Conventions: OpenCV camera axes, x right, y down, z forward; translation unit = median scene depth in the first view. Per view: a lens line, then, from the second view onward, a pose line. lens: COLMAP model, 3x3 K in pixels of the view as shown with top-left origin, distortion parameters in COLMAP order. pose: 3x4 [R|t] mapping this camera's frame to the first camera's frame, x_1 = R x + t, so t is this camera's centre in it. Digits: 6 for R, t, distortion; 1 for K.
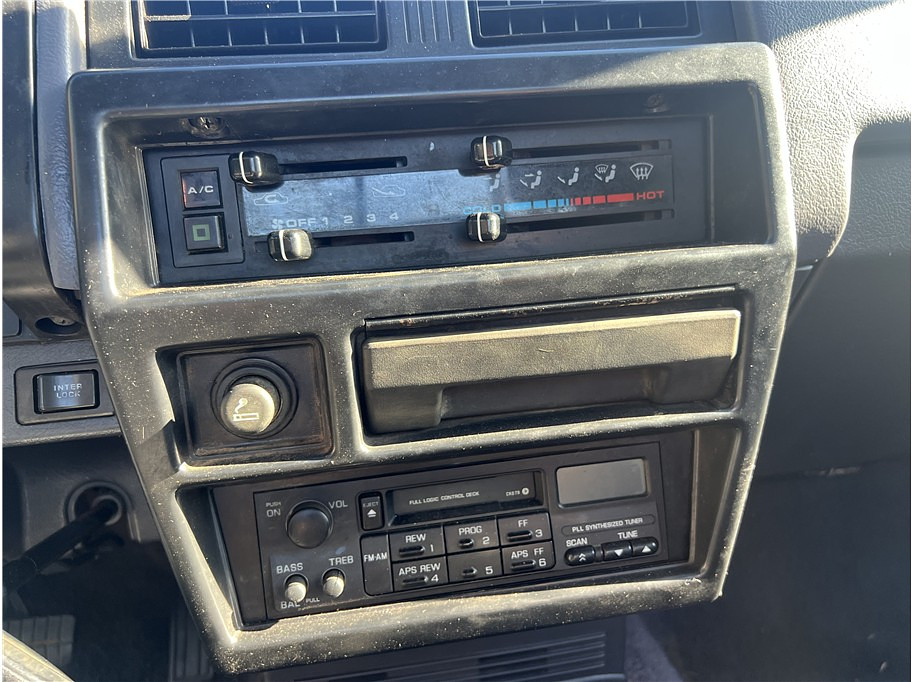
lens RADIAL K [[688.9, 0, 461.7], [0, 688.9, 347.0], [0, 0, 1]] dist [0.044350, -0.041565]
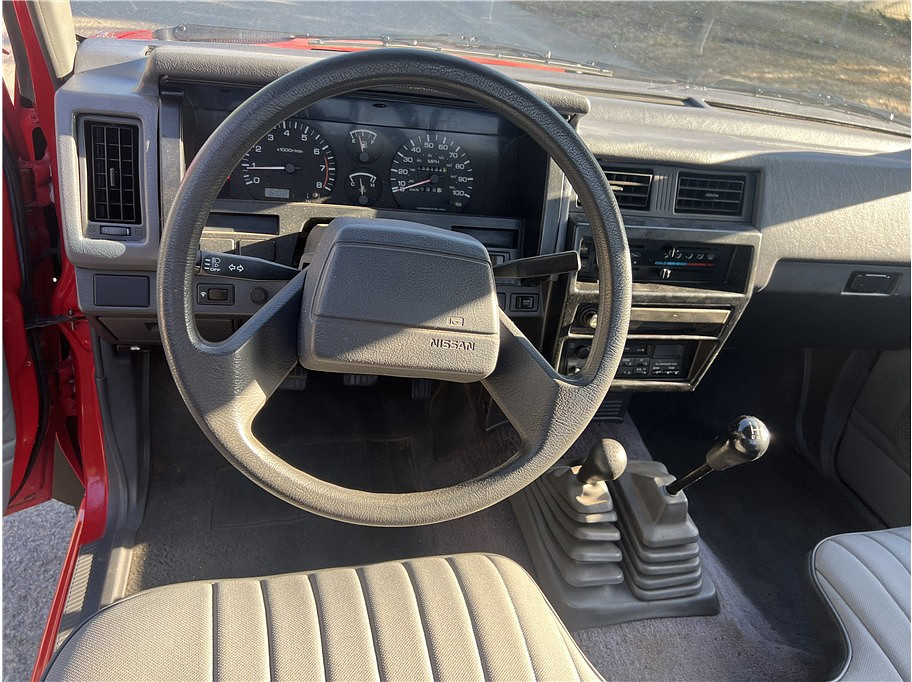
lens RADIAL K [[688.9, 0, 461.7], [0, 688.9, 347.0], [0, 0, 1]] dist [0.044350, -0.041565]
pose [[0.974875, 0.137787, 0.175025, -1.316702], [-0.182312, 0.945011, 0.271508, -0.518028], [-0.127990, -0.296595, 0.946388, -1.897753]]
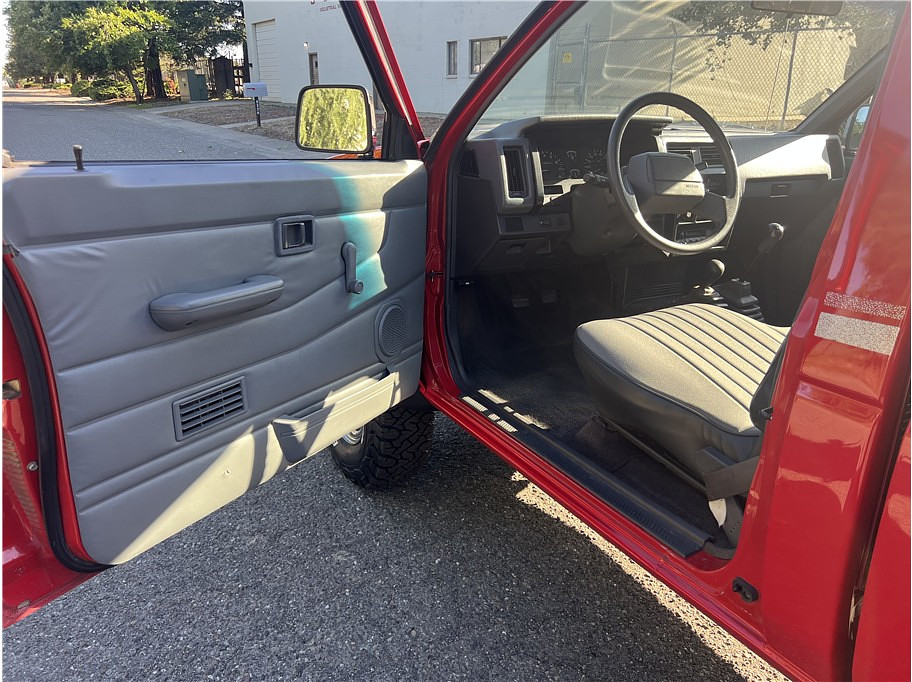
lens RADIAL K [[688.9, 0, 461.7], [0, 688.9, 347.0], [0, 0, 1]] dist [0.044350, -0.041565]
pose [[0.928233, -0.040572, 0.369780, -4.650336], [0.020899, 0.998152, 0.057055, 0.877977], [-0.371412, -0.045233, 0.927366, -4.427964]]
